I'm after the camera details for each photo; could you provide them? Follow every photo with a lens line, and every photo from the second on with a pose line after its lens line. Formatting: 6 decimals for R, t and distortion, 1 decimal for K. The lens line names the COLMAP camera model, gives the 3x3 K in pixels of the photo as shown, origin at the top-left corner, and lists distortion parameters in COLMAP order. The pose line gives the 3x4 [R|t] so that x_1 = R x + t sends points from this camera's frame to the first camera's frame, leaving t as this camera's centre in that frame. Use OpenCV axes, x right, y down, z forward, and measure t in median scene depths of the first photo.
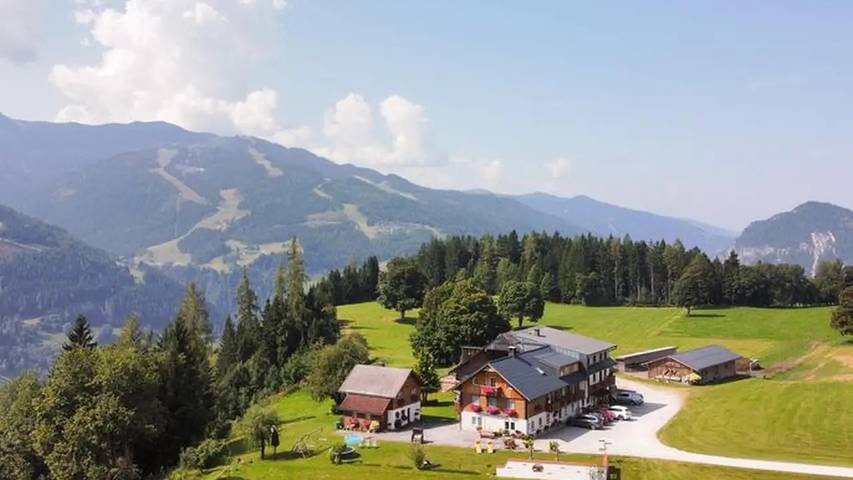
lens RADIAL K [[882.2, 0, 426.5], [0, 882.2, 240.0], [0, 0, 1]] dist [-0.016817, -0.014927]
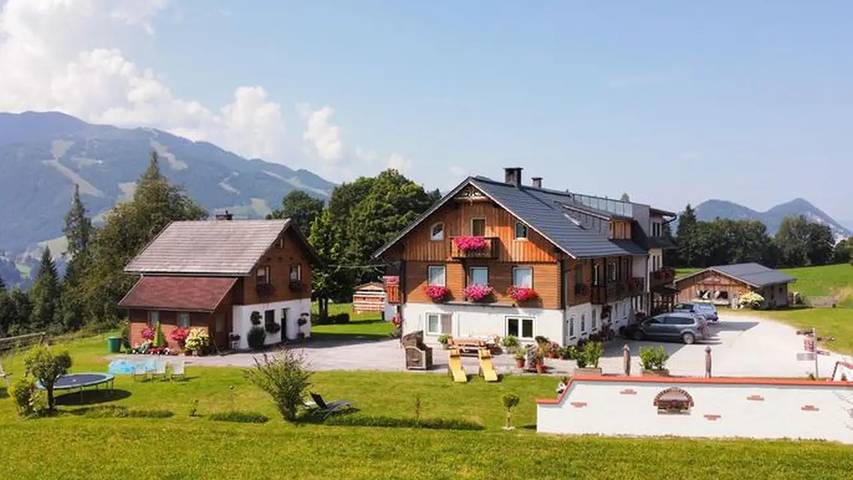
lens RADIAL K [[882.2, 0, 426.5], [0, 882.2, 240.0], [0, 0, 1]] dist [-0.016817, -0.014927]
pose [[0.995050, -0.007971, 0.099056, 0.008084], [0.008012, 0.999968, -0.000014, 0.158395], [-0.099053, 0.000807, 0.995082, 0.550540]]
